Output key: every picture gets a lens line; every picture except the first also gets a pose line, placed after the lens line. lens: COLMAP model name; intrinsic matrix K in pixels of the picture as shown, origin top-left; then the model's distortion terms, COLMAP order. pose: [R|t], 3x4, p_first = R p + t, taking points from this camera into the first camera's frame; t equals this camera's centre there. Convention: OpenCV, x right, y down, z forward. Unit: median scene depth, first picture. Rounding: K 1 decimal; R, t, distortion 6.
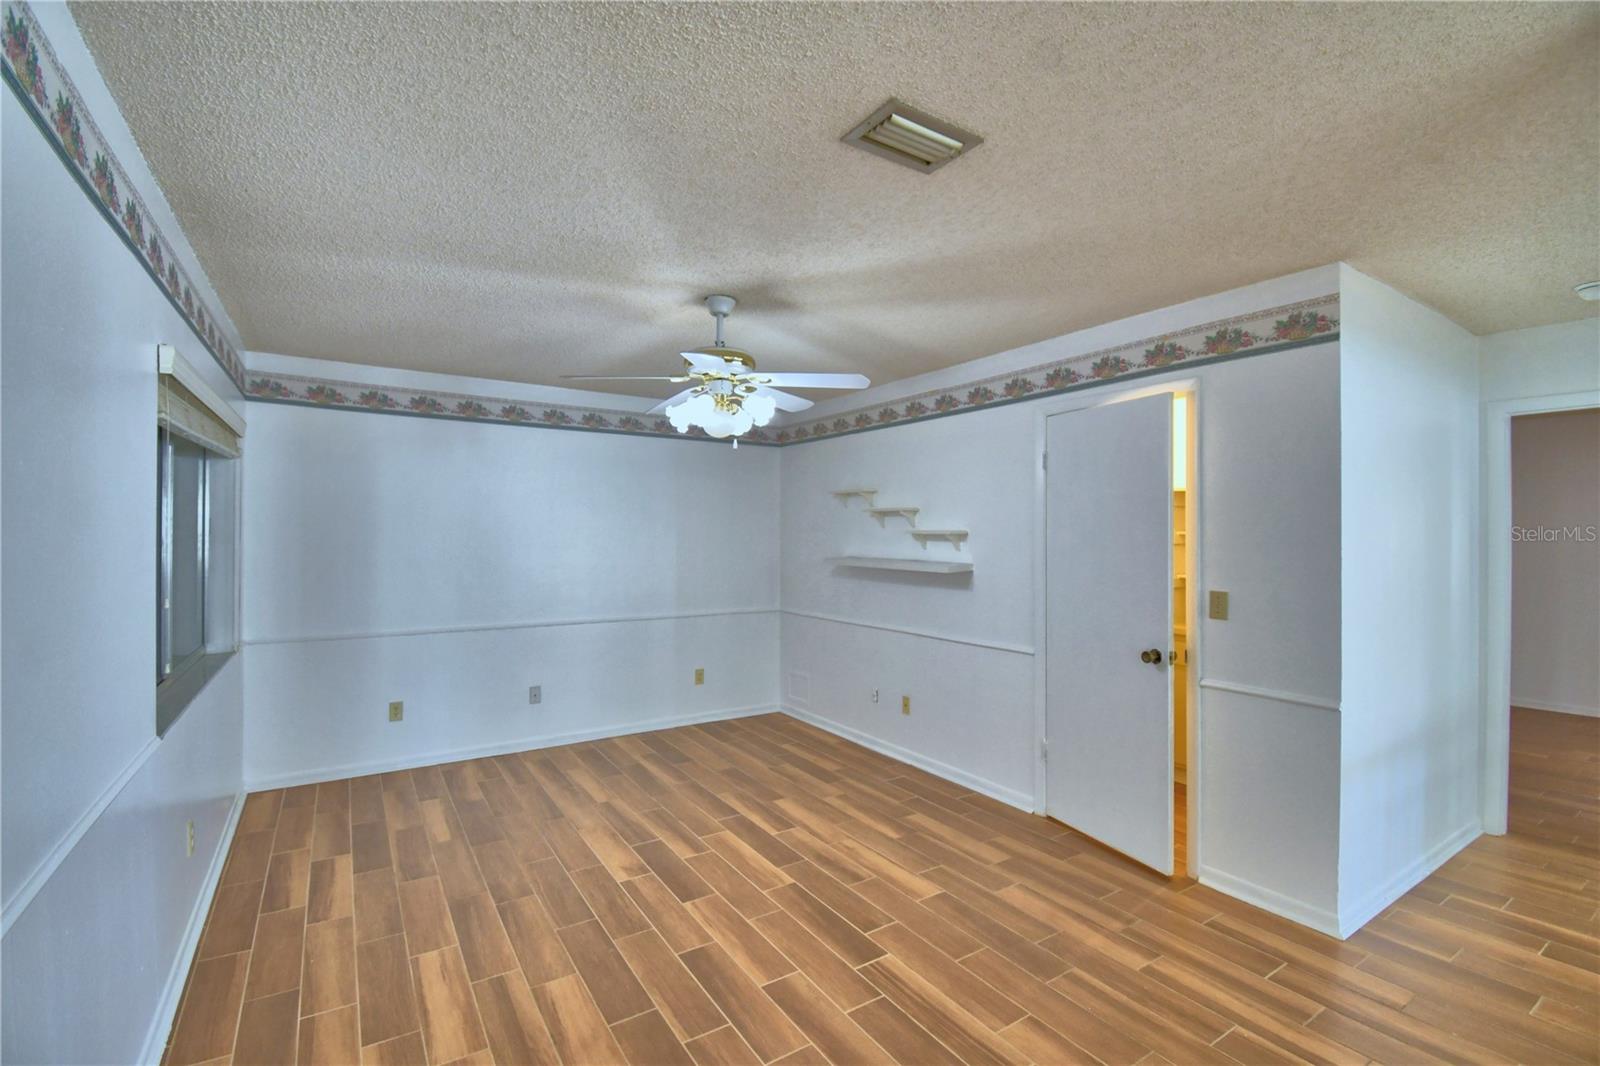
lens RADIAL K [[701.0, 0, 796.4], [0, 701.0, 532.3], [0, 0, 1]] dist [0.020174, -0.026756]
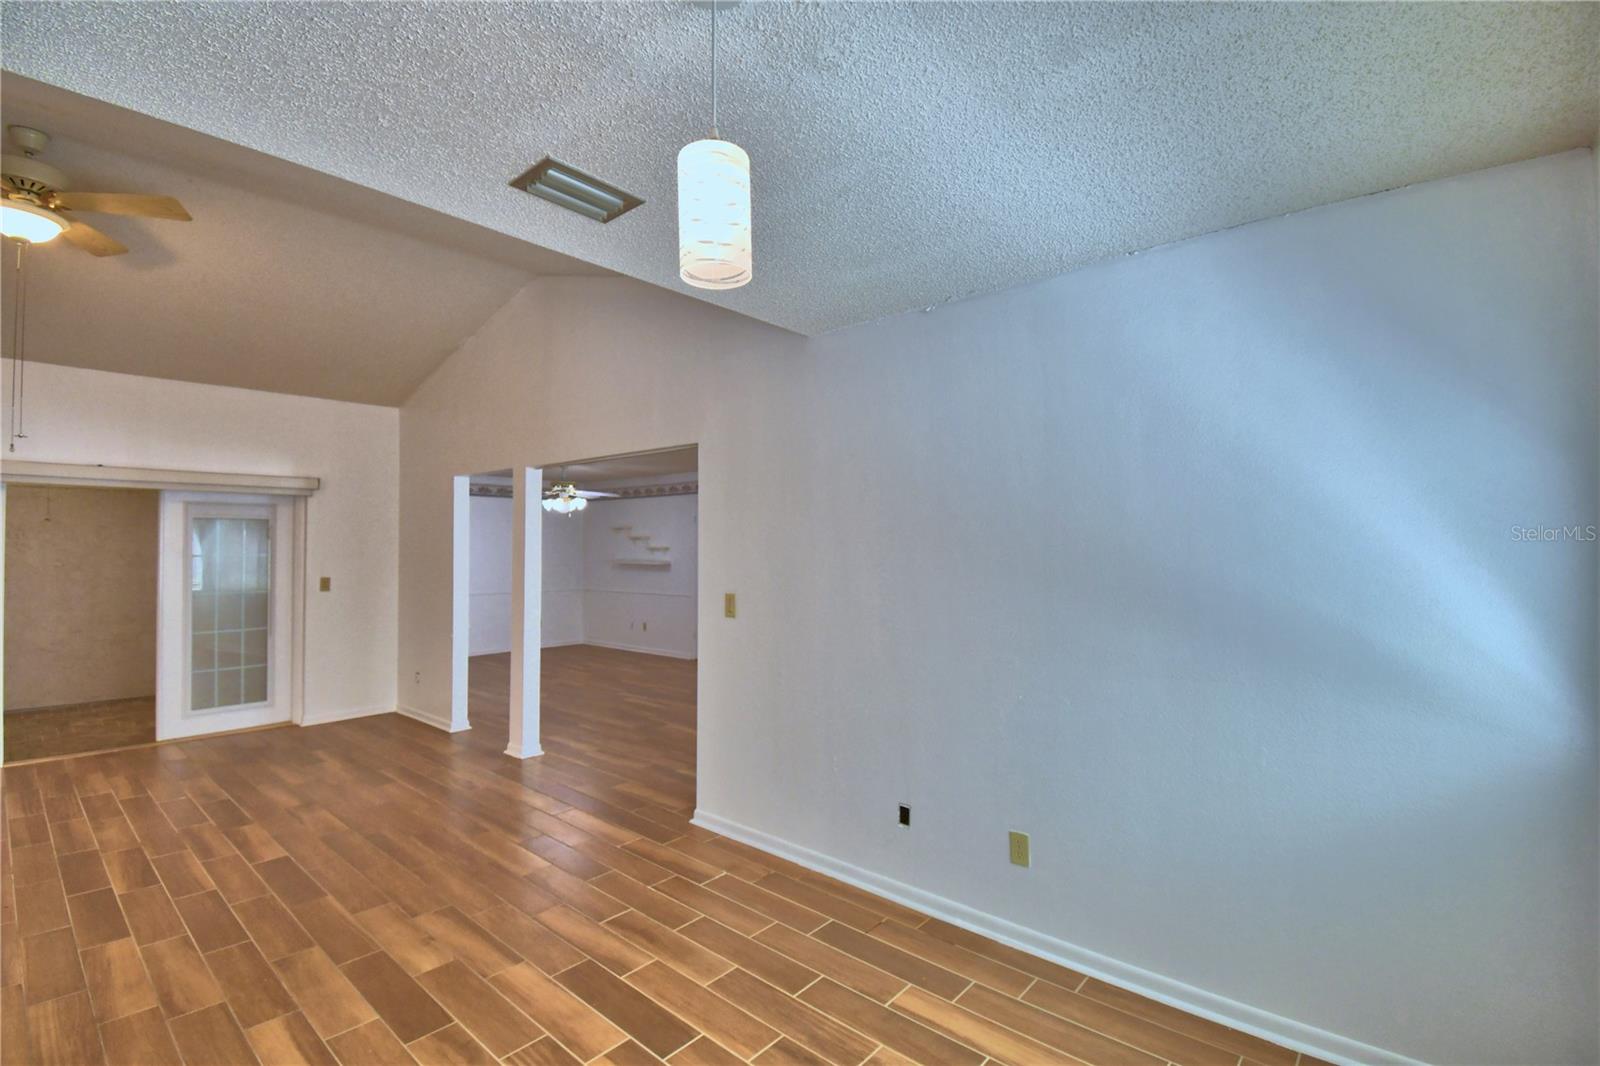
lens RADIAL K [[715.8, 0, 793.2], [0, 715.8, 531.0], [0, 0, 1]] dist [0.019728, -0.026367]
pose [[0.962172, 0.003915, 0.272414, -0.006270], [0.001794, 0.999784, -0.020704, -0.004945], [-0.272437, 0.020409, 0.961957, -1.555099]]
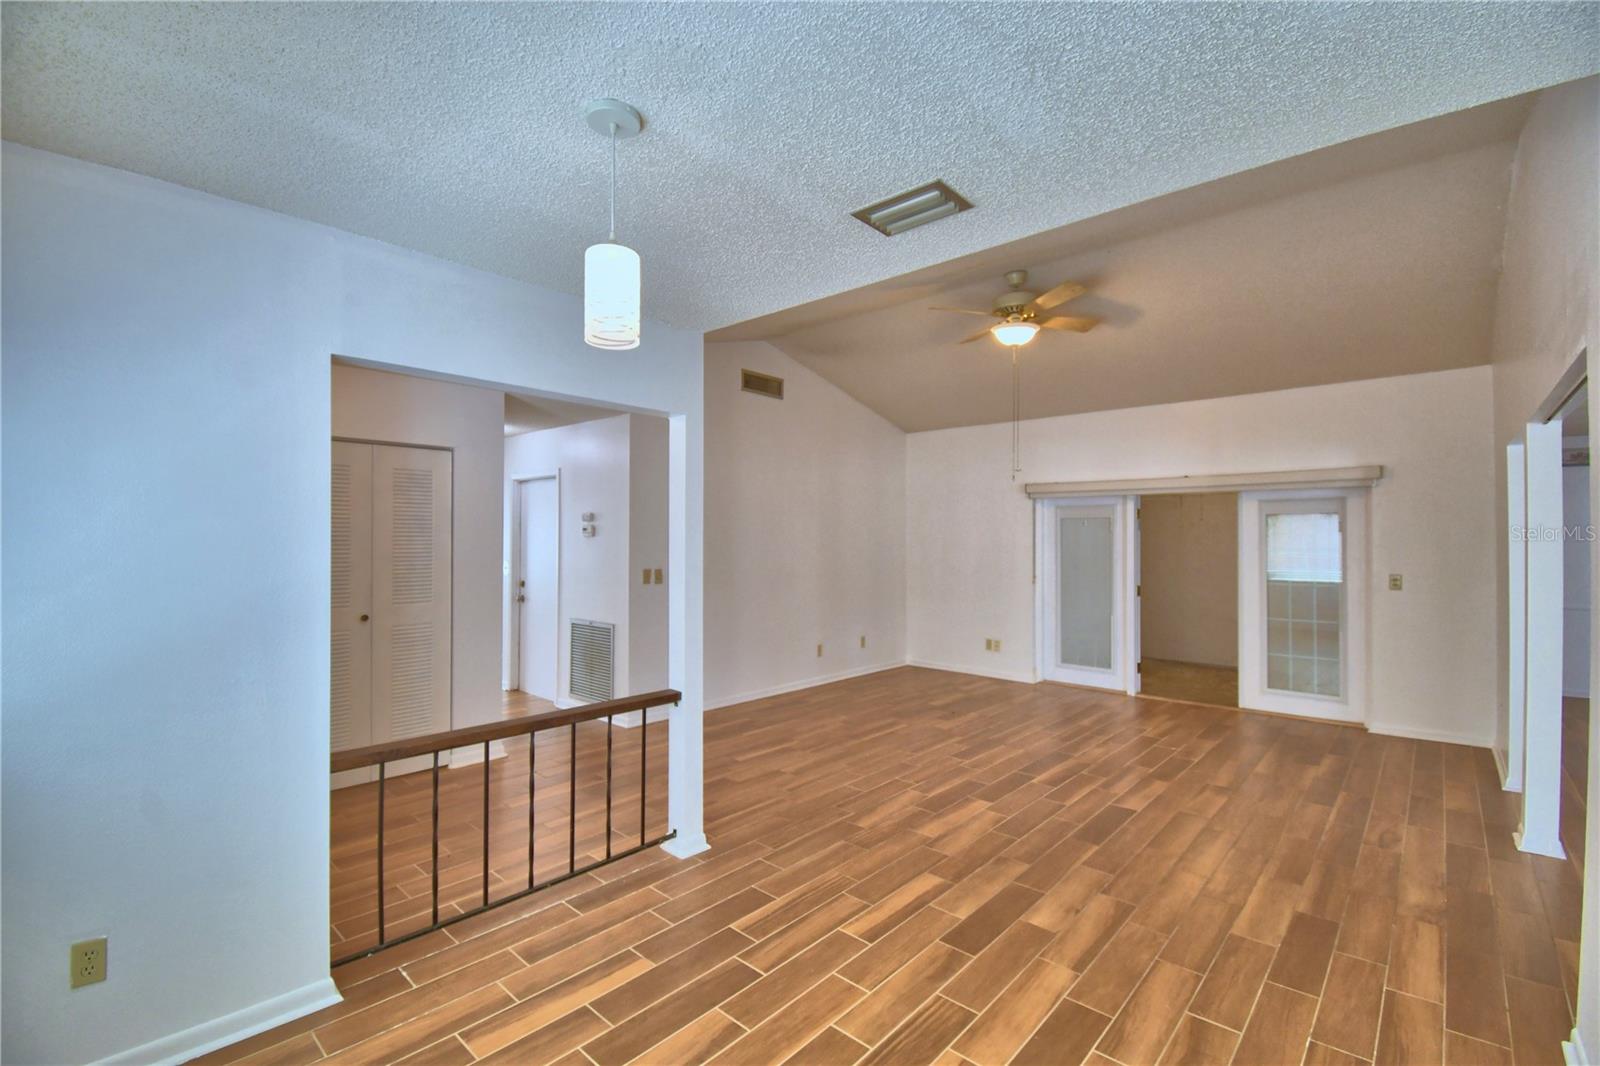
lens RADIAL K [[701.0, 0, 796.4], [0, 701.0, 532.3], [0, 0, 1]] dist [0.020174, -0.026756]
pose [[0.256527, -0.010662, -0.966478, 0.490494], [0.000716, 0.999941, -0.010841, -0.006495], [0.966537, 0.002089, 0.256519, -1.237092]]
